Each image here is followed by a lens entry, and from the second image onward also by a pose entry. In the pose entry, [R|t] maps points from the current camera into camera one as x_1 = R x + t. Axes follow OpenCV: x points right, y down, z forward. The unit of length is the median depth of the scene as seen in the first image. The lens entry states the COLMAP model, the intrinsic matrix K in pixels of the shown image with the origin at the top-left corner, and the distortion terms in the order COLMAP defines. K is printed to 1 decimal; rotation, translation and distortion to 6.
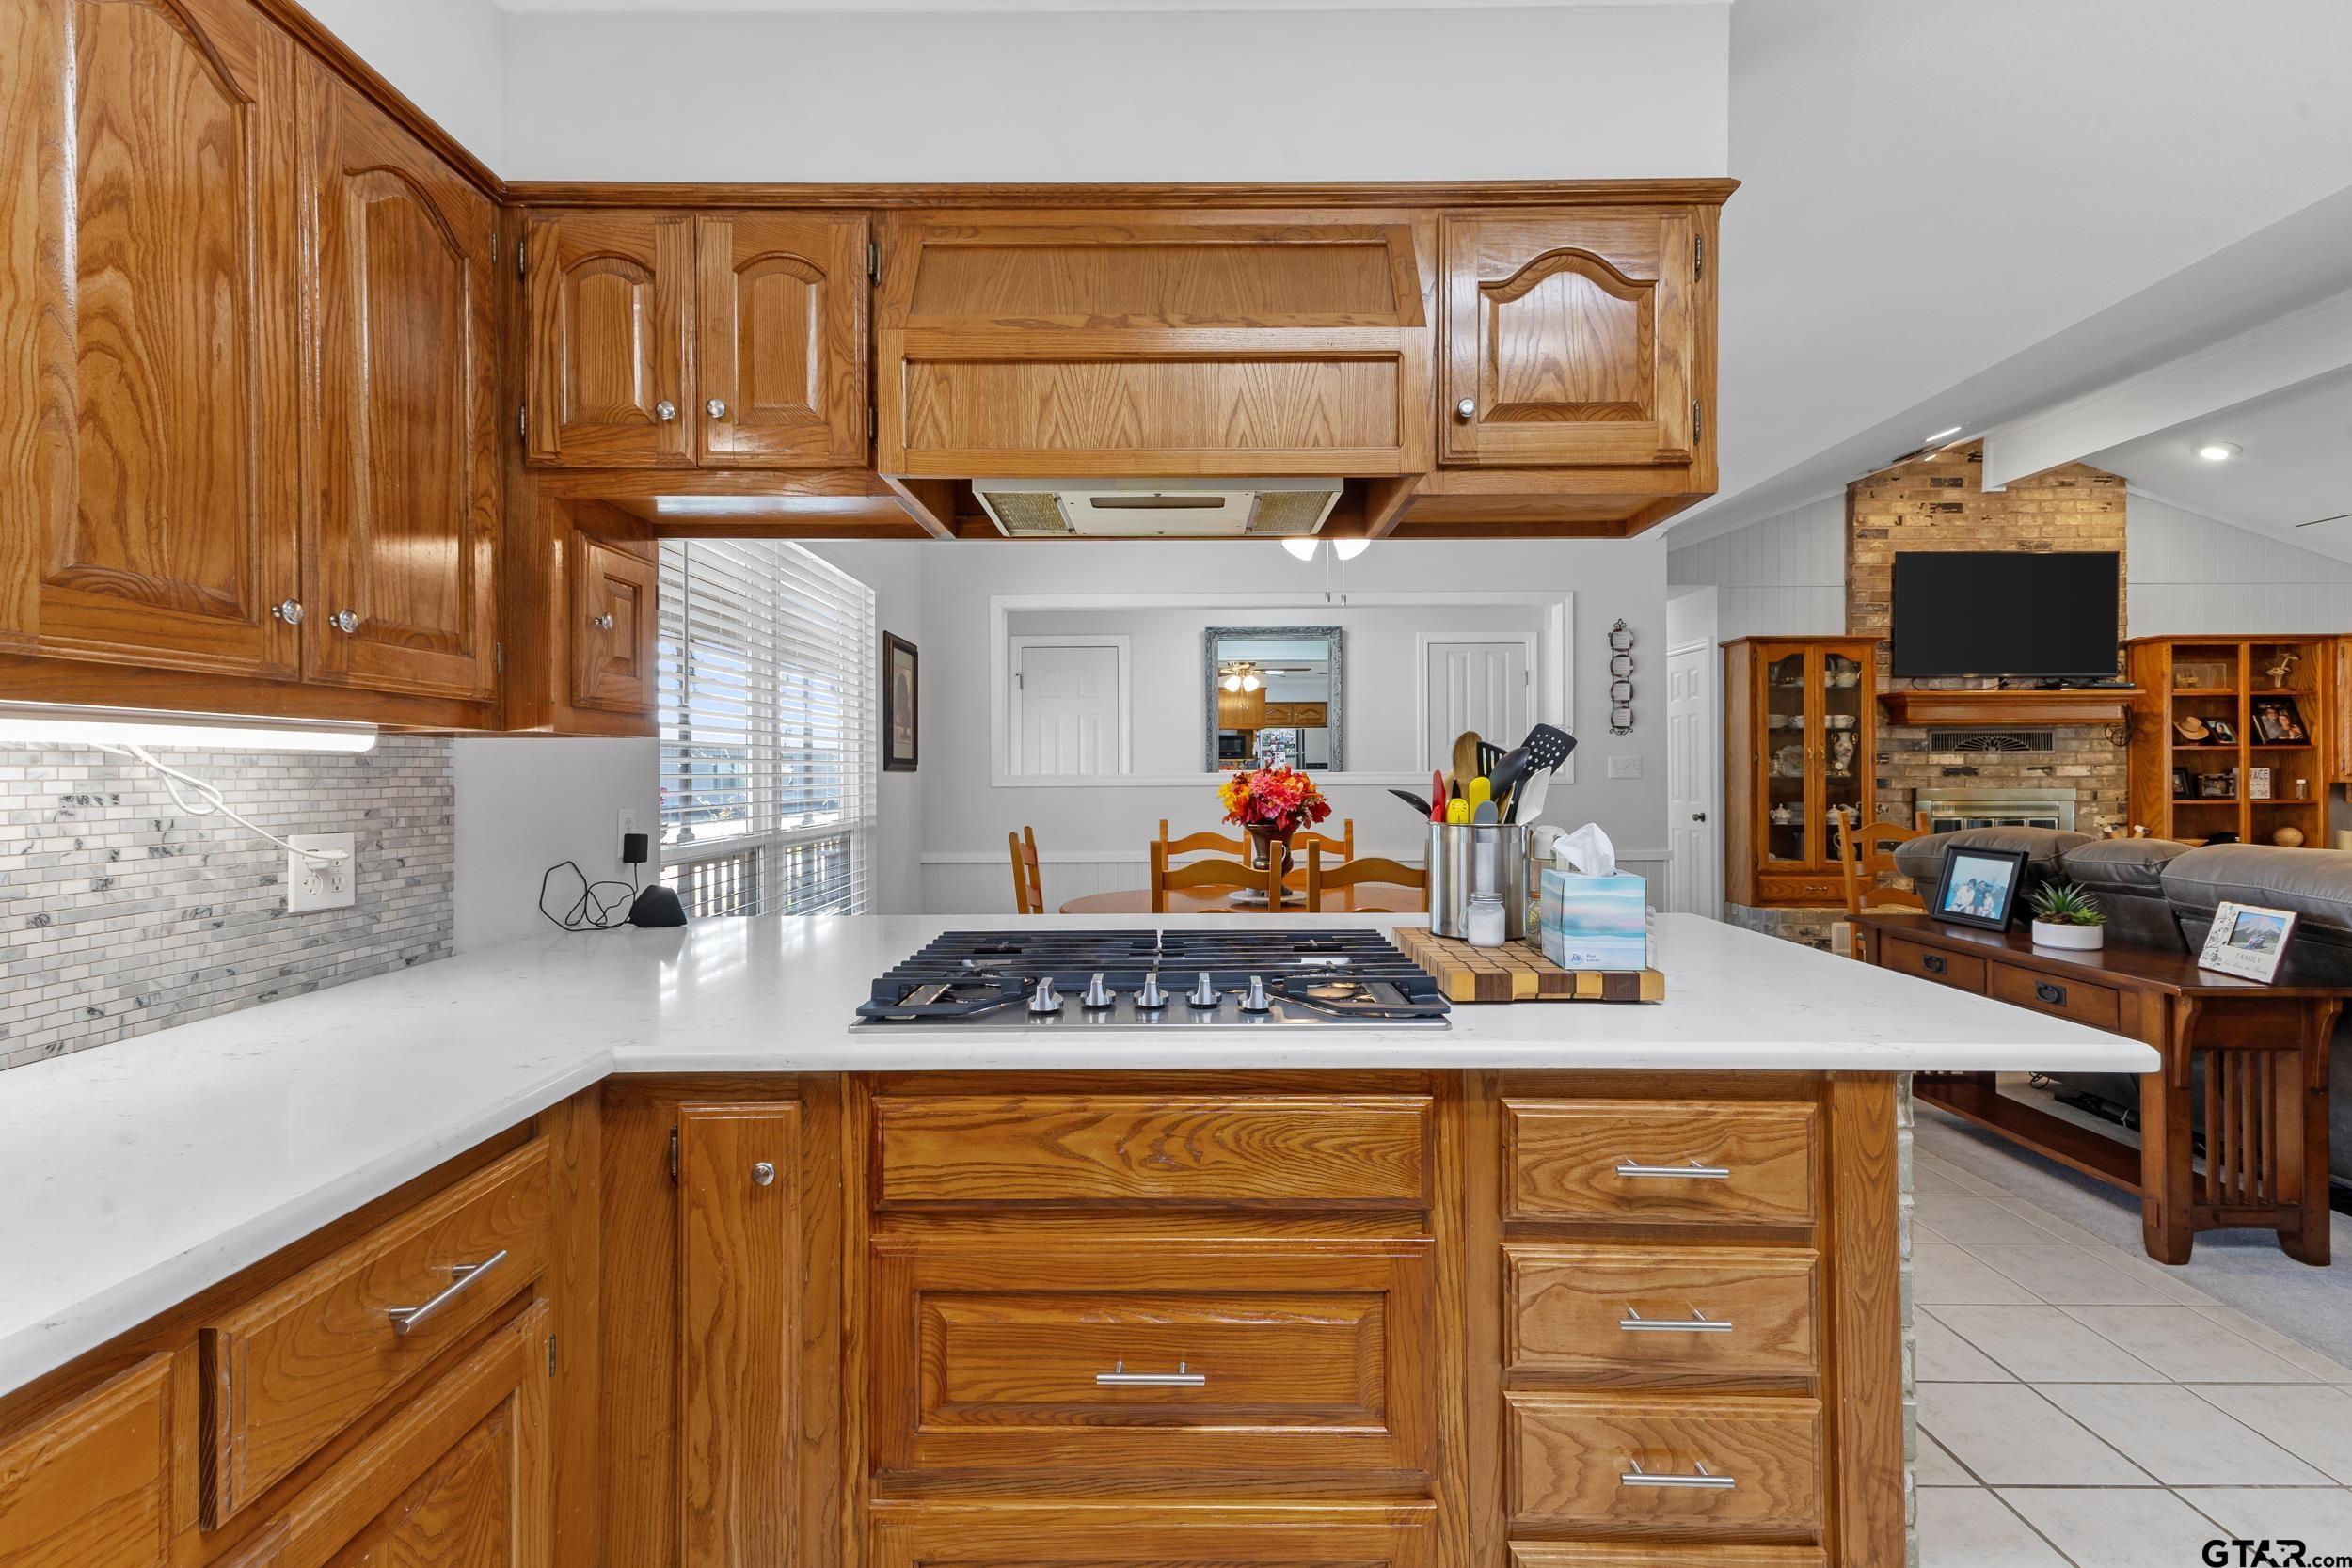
lens RADIAL K [[1046.2, 0, 1185.4], [0, 1046.2, 764.6], [0, 0, 1]] dist [0.021222, -0.000514]
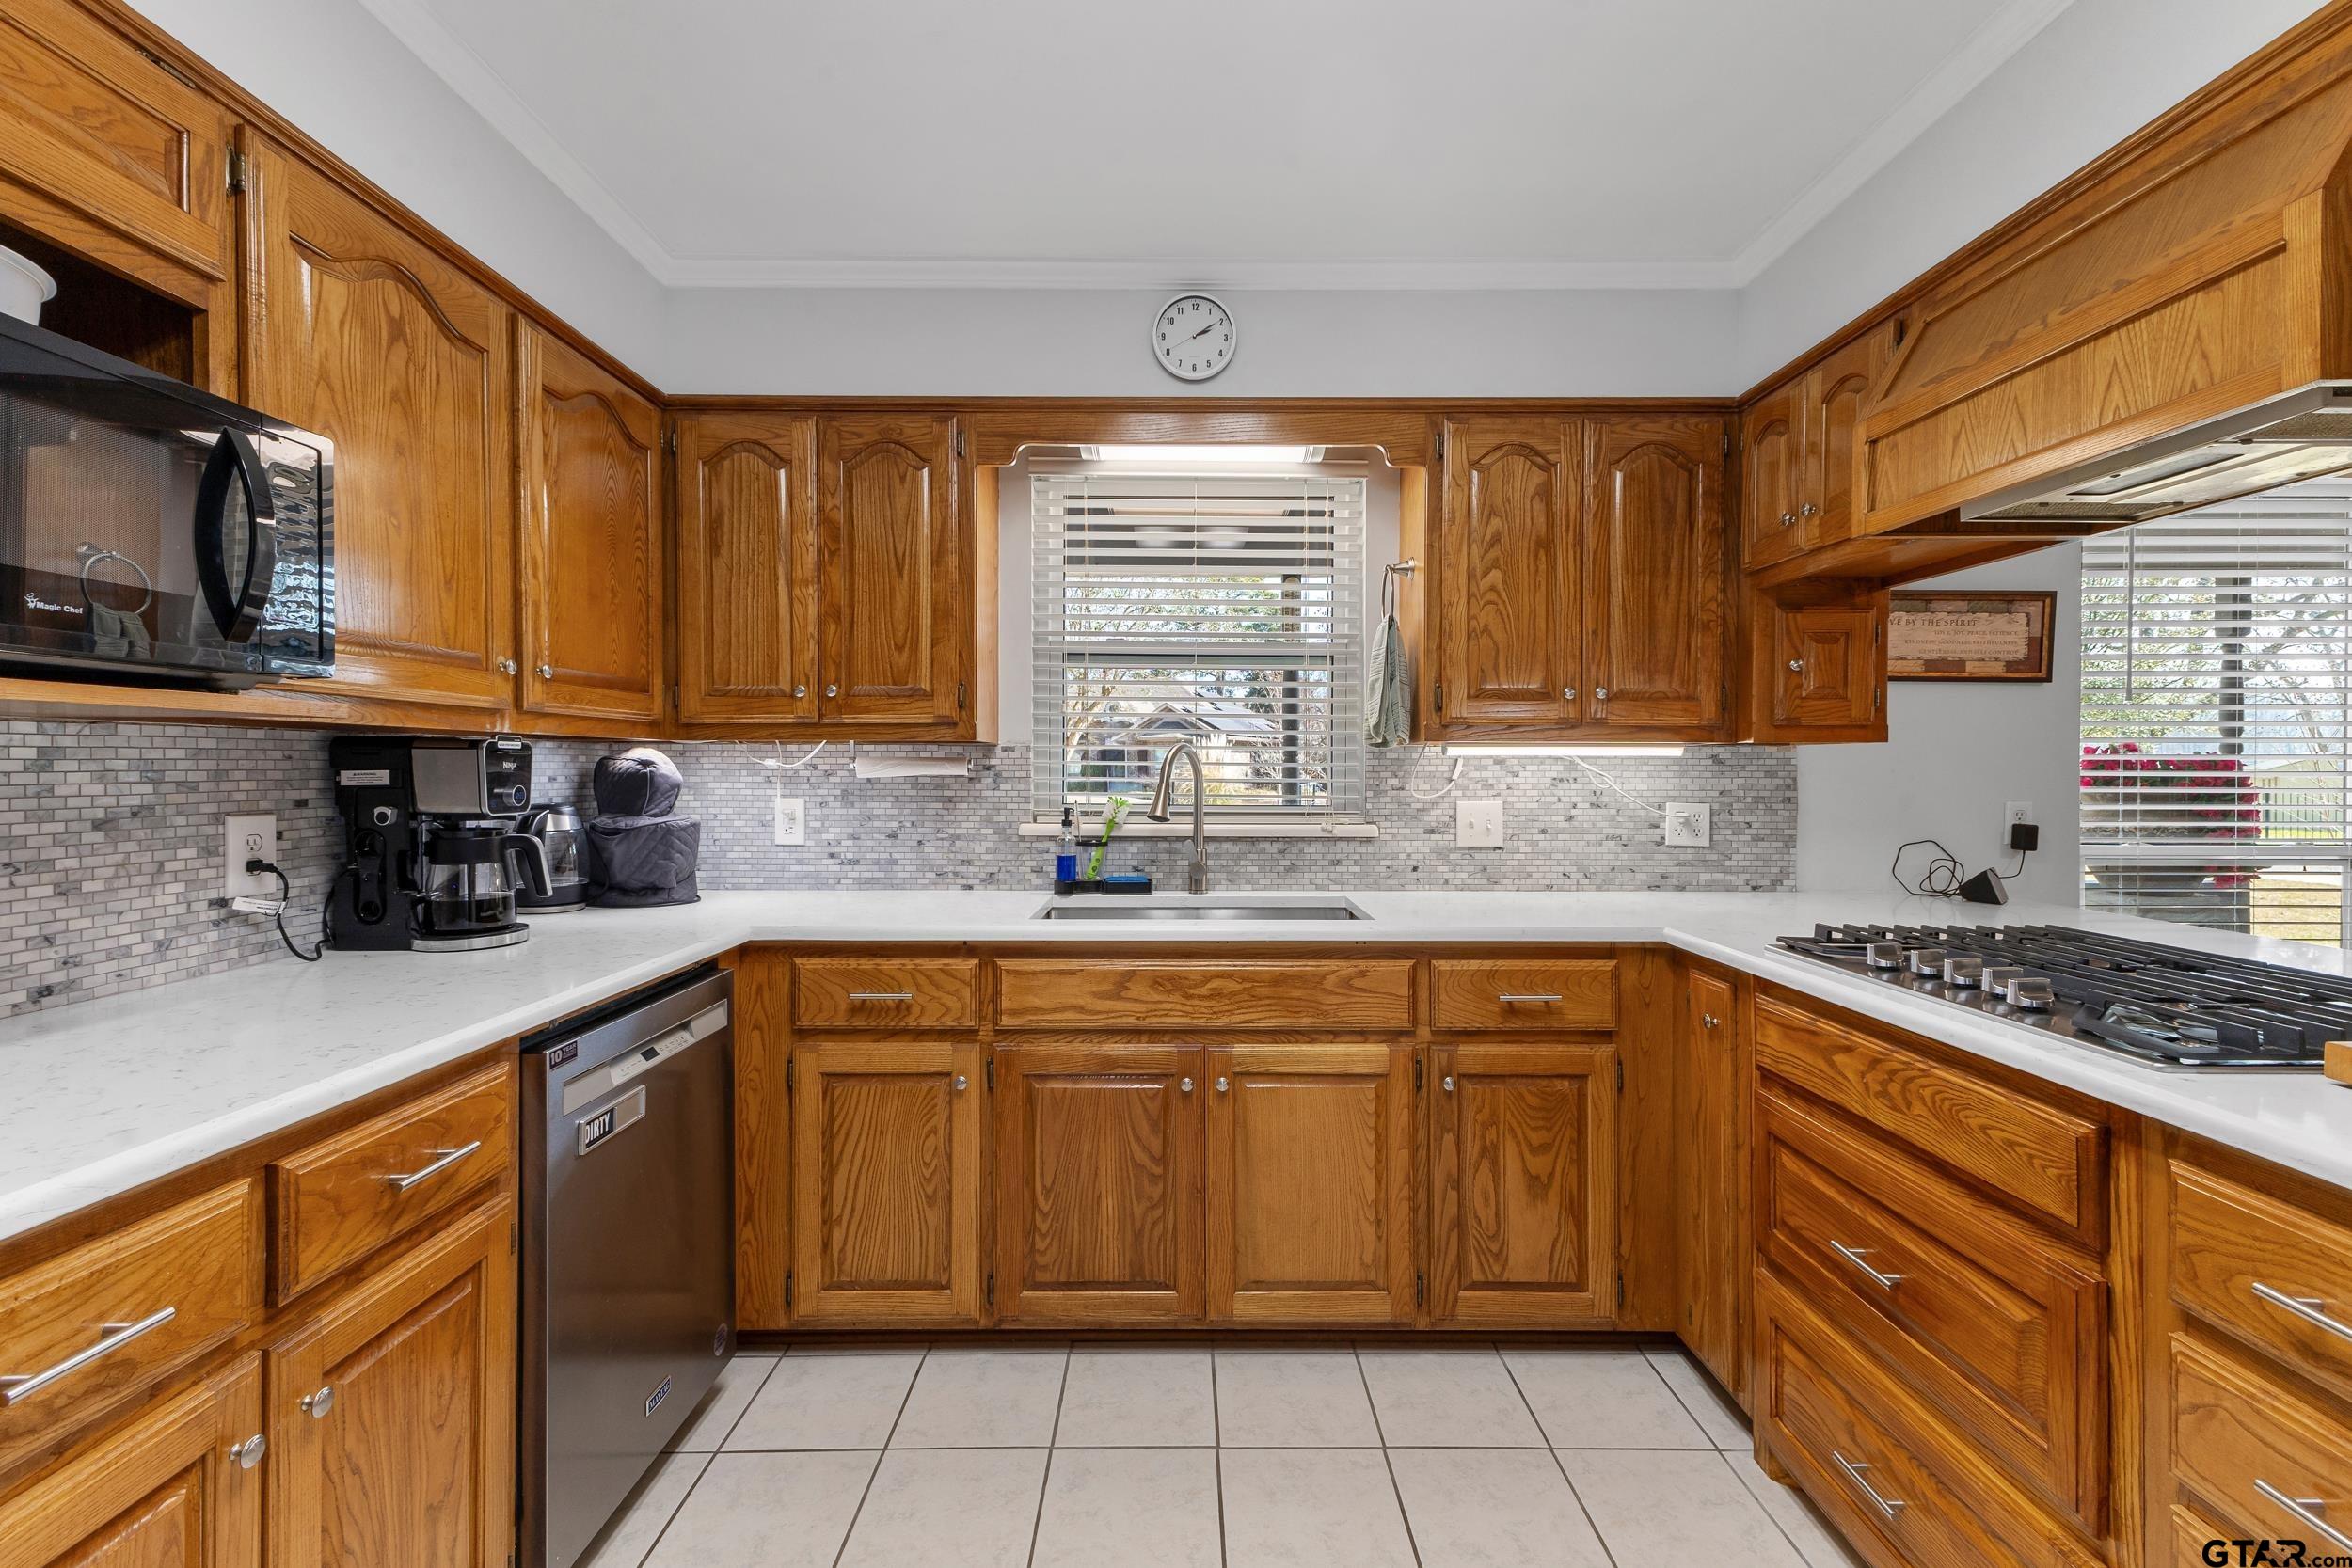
lens RADIAL K [[1046.2, 0, 1186.7], [0, 1046.2, 775.2], [0, 0, 1]] dist [0.021222, -0.000514]
pose [[0.004291, 0.011118, -0.999929, 1.140231], [0.003477, 0.999932, 0.011133, -0.004069], [0.999985, -0.003525, 0.004252, 0.199026]]
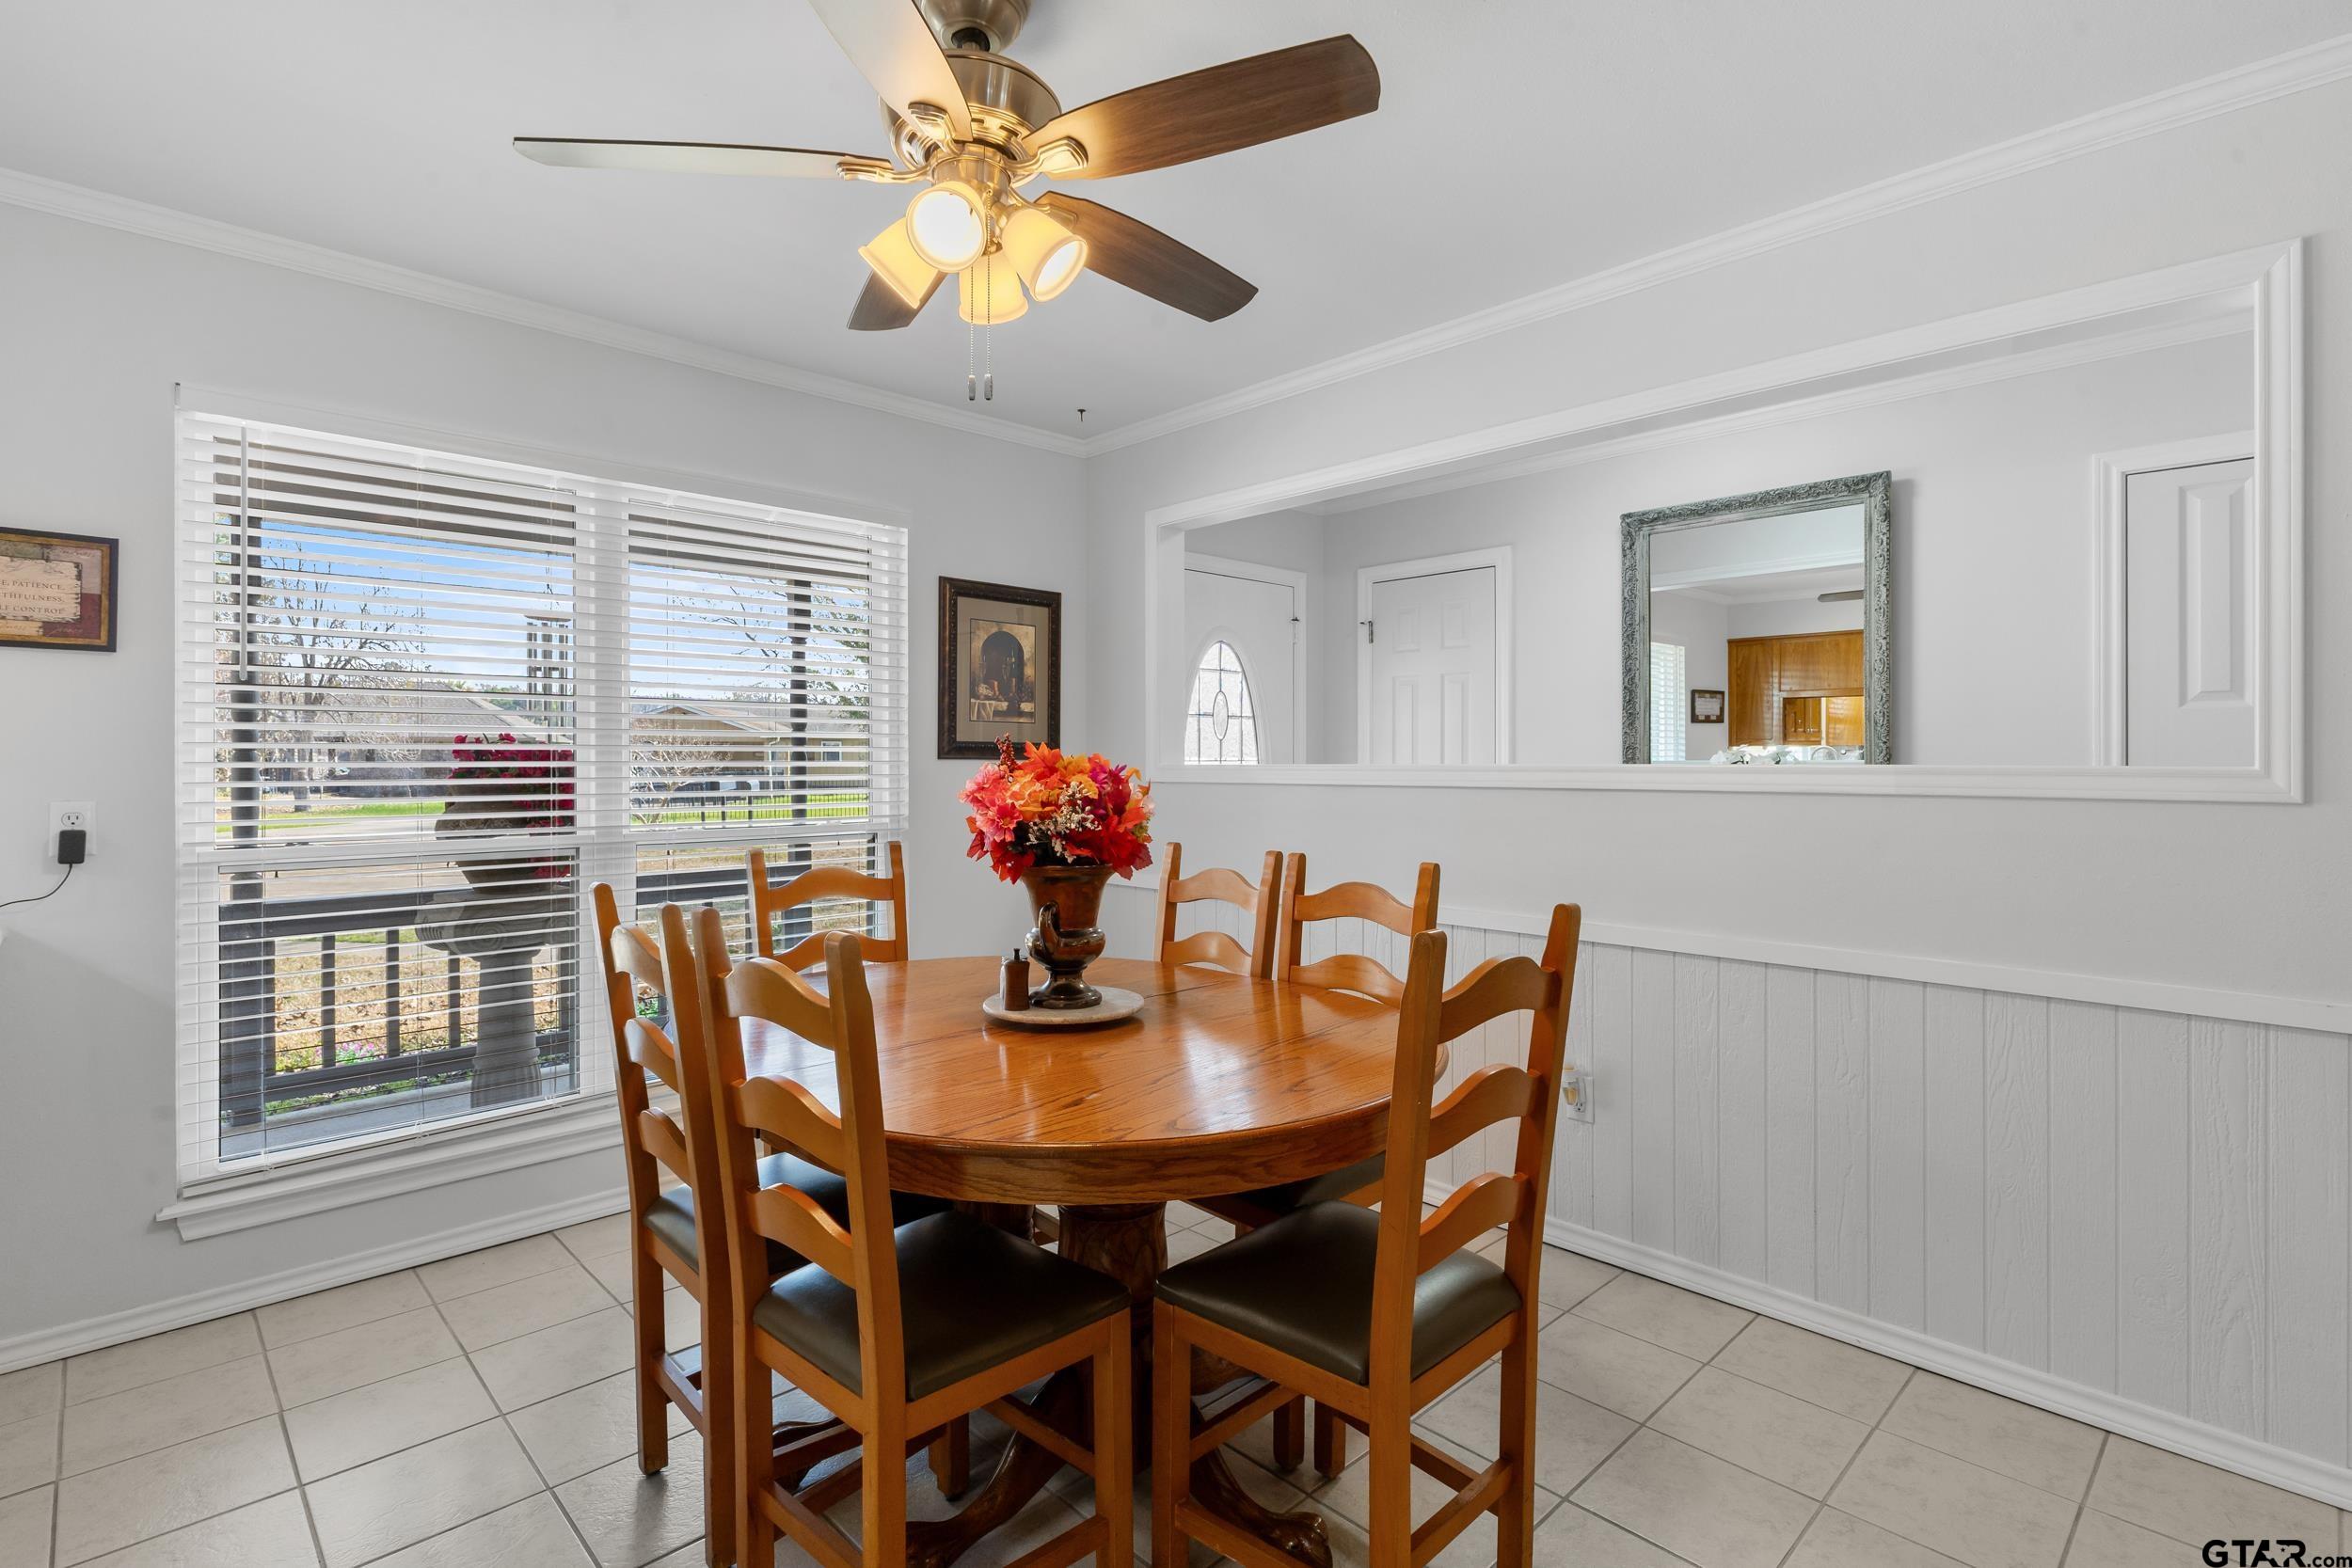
lens RADIAL K [[1122.9, 0, 1174.3], [0, 1122.9, 765.3], [0, 0, 1]] dist [0.005879, 0.000389]
pose [[0.684774, 0.016152, -0.728576, 1.517021], [-0.003417, 0.999815, 0.018953, -0.019054], [0.728747, -0.010489, 0.684702, 1.948886]]
